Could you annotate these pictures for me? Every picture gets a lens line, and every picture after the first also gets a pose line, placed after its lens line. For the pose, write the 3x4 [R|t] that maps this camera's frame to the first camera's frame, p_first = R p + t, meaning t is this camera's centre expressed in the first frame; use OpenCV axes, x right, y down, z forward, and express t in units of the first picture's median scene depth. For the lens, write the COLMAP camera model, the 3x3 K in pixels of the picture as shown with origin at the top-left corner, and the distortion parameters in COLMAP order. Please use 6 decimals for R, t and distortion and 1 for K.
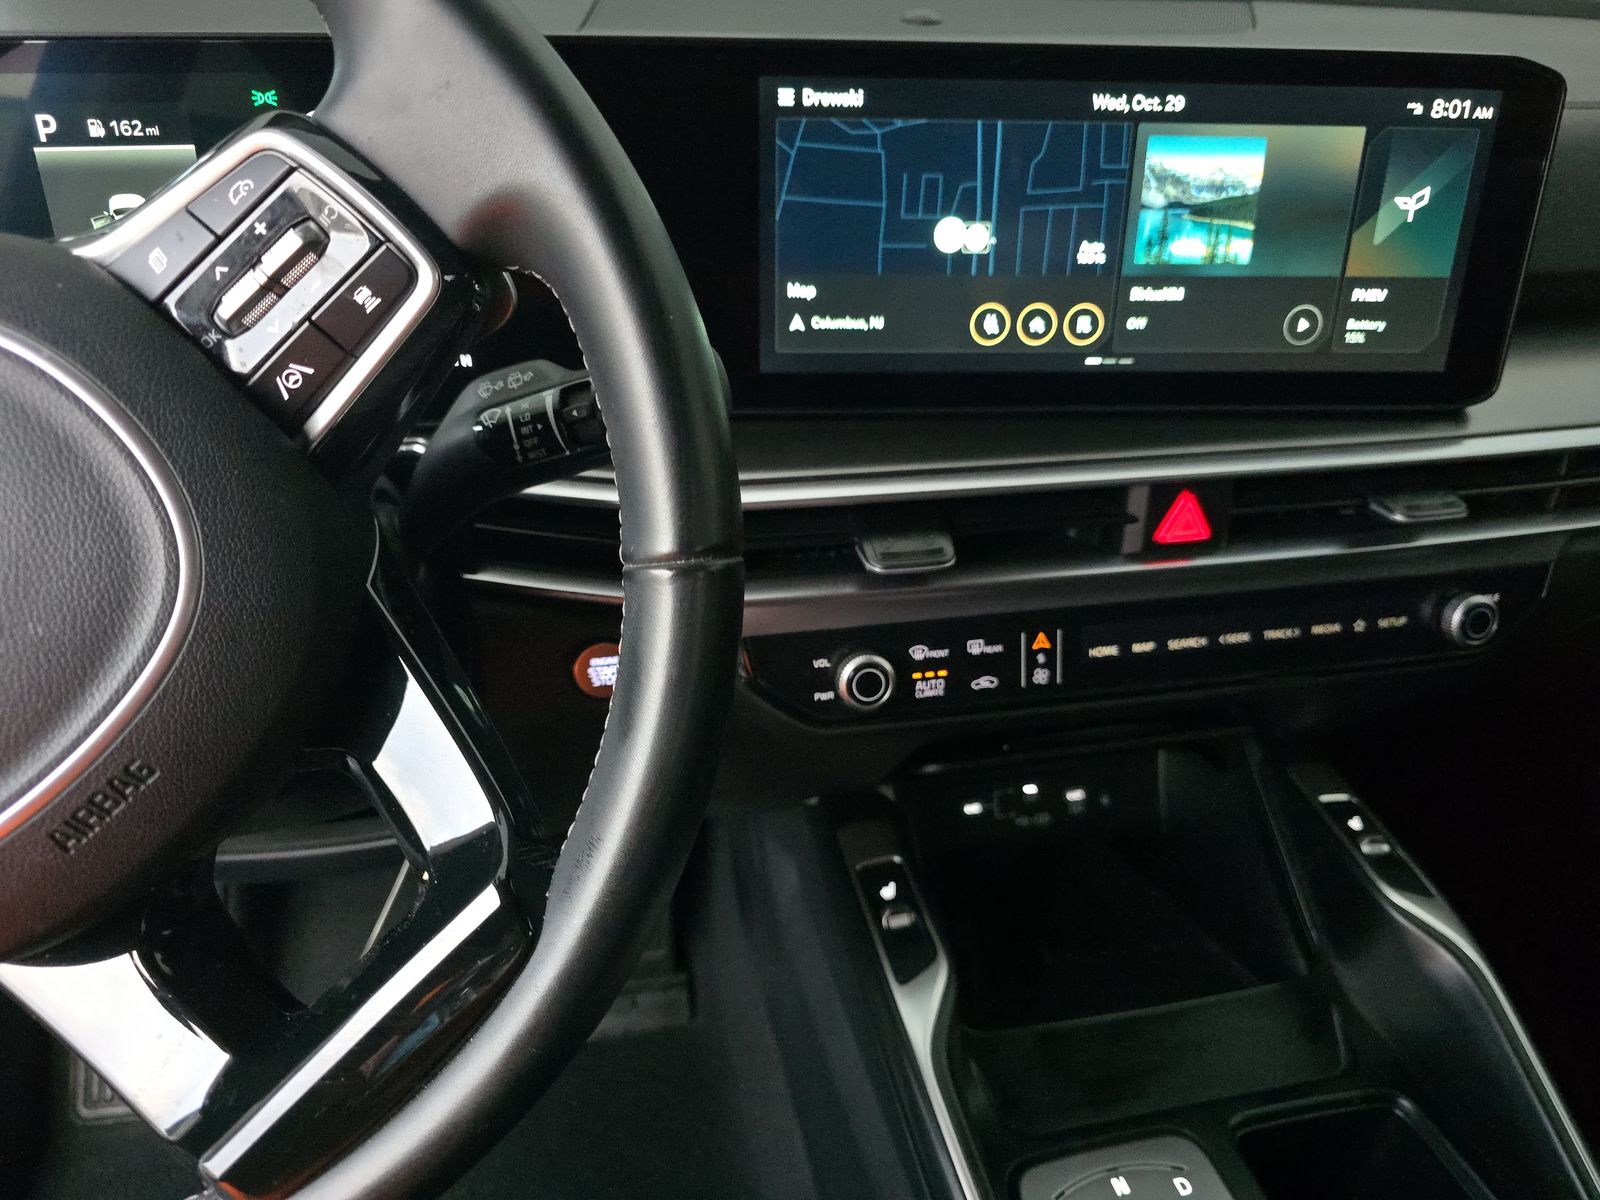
lens RADIAL K [[1127.7, 0, 802.2], [0, 1127.7, 609.6], [0, 0, 1]] dist [0.018288, -0.016039]
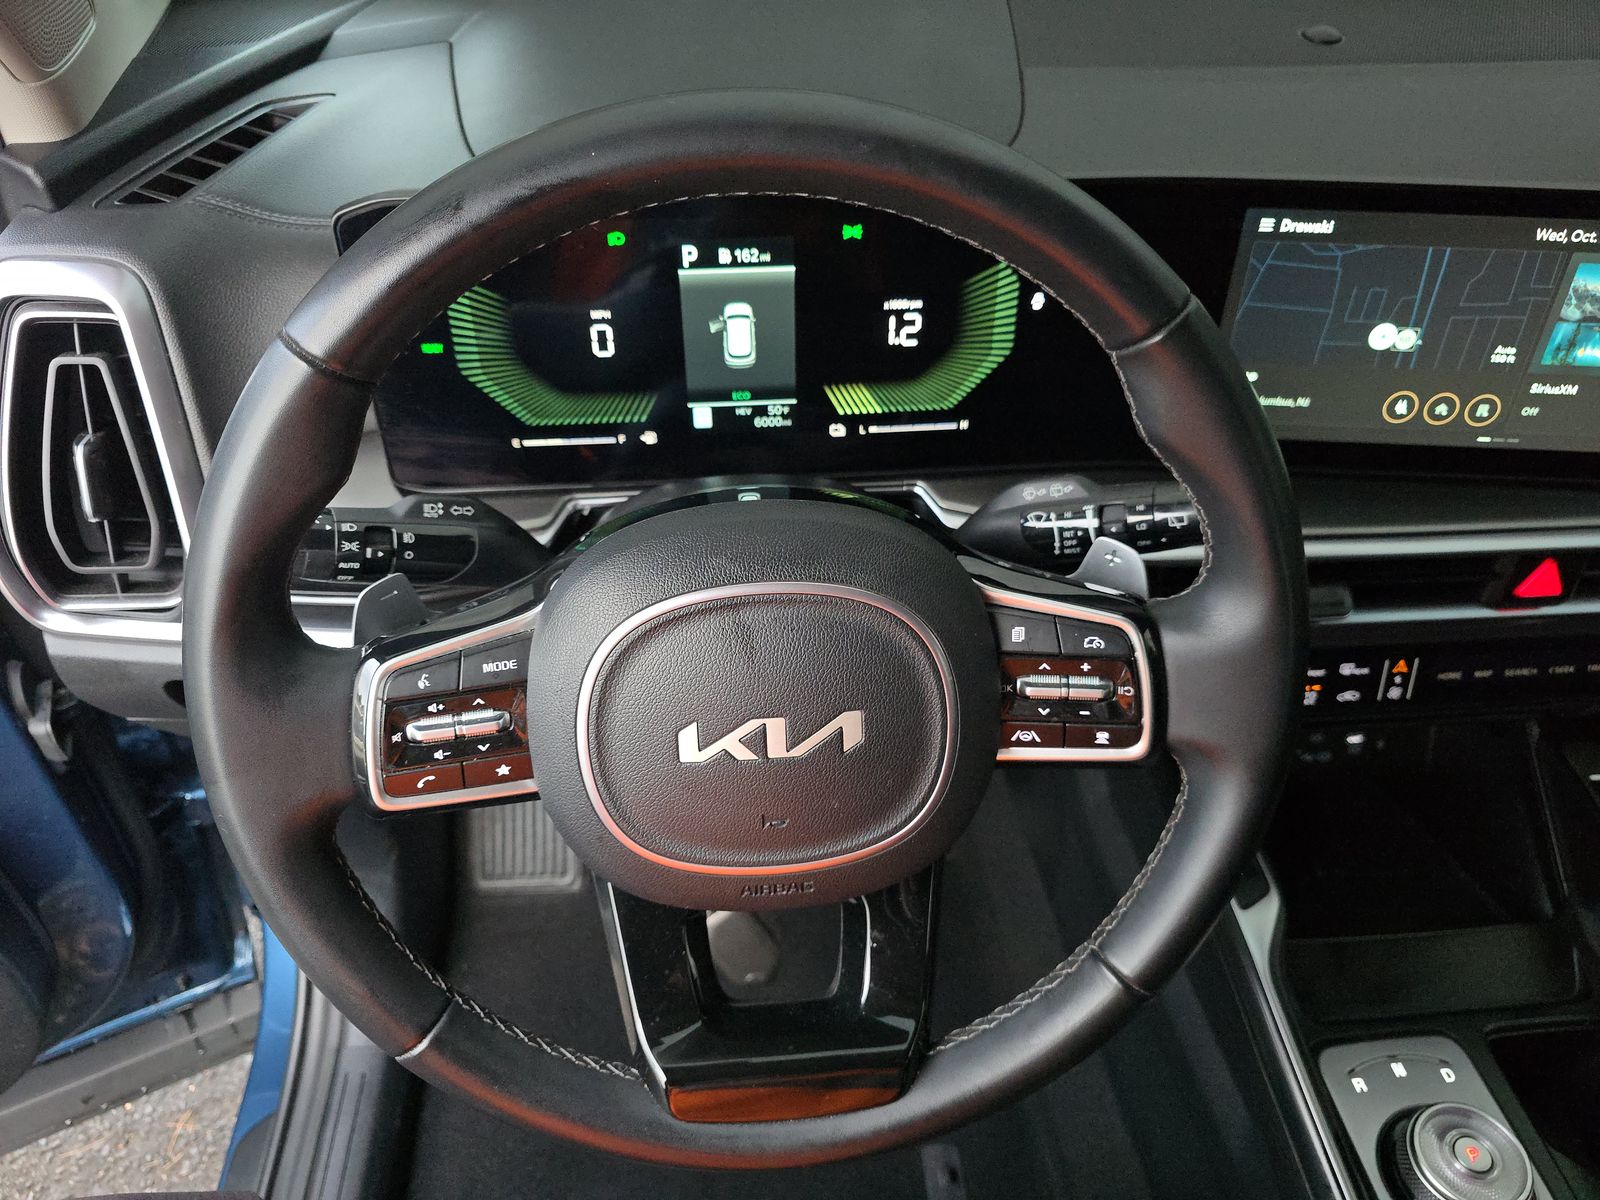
lens RADIAL K [[1127.7, 0, 798.3], [0, 1127.7, 603.4], [0, 0, 1]] dist [0.018288, -0.016039]
pose [[0.993223, 0.071363, -0.091731, -0.344299], [-0.051903, 0.978563, 0.199301, -0.260338], [0.103987, -0.193189, 0.975635, -0.269571]]
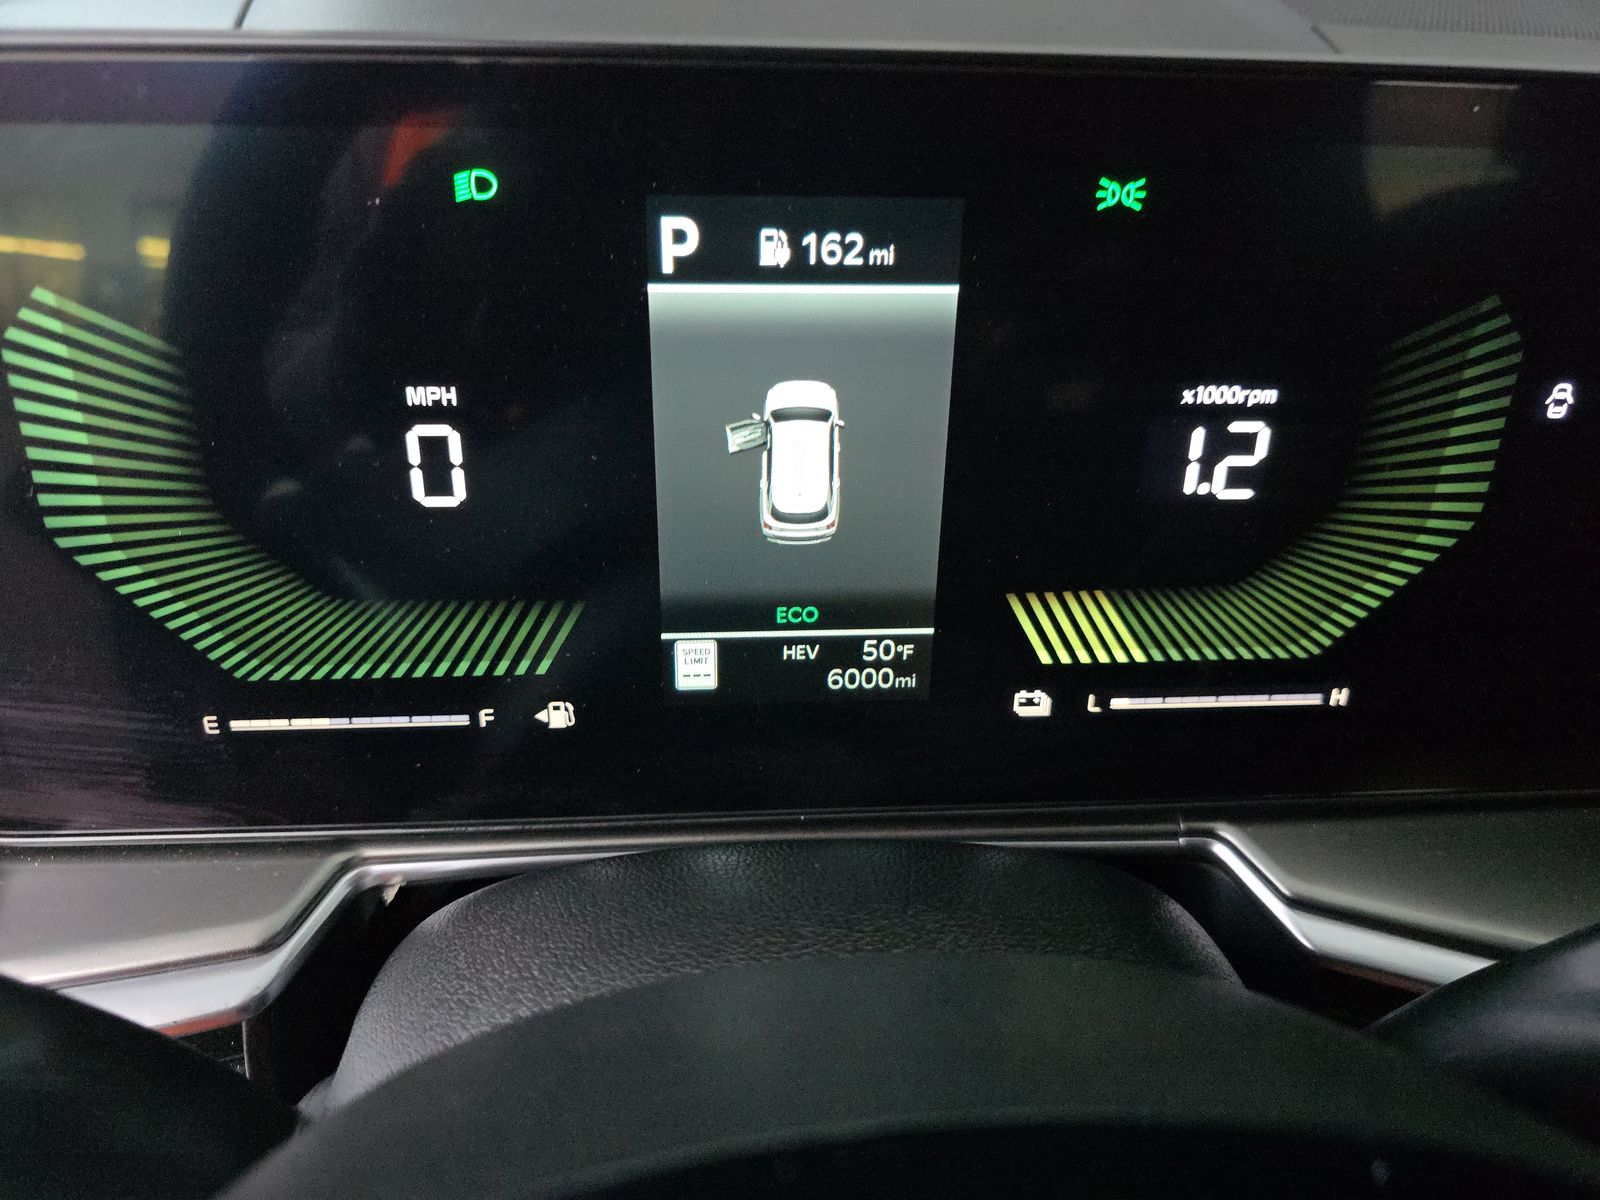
lens RADIAL K [[1127.7, 0, 811.7], [0, 1127.7, 592.3], [0, 0, 1]] dist [0.018288, -0.016039]
pose [[0.993434, 0.080066, -0.081716, -0.485335], [-0.076776, 0.996136, 0.042643, -0.264118], [0.084815, -0.036090, 0.995743, 0.461267]]
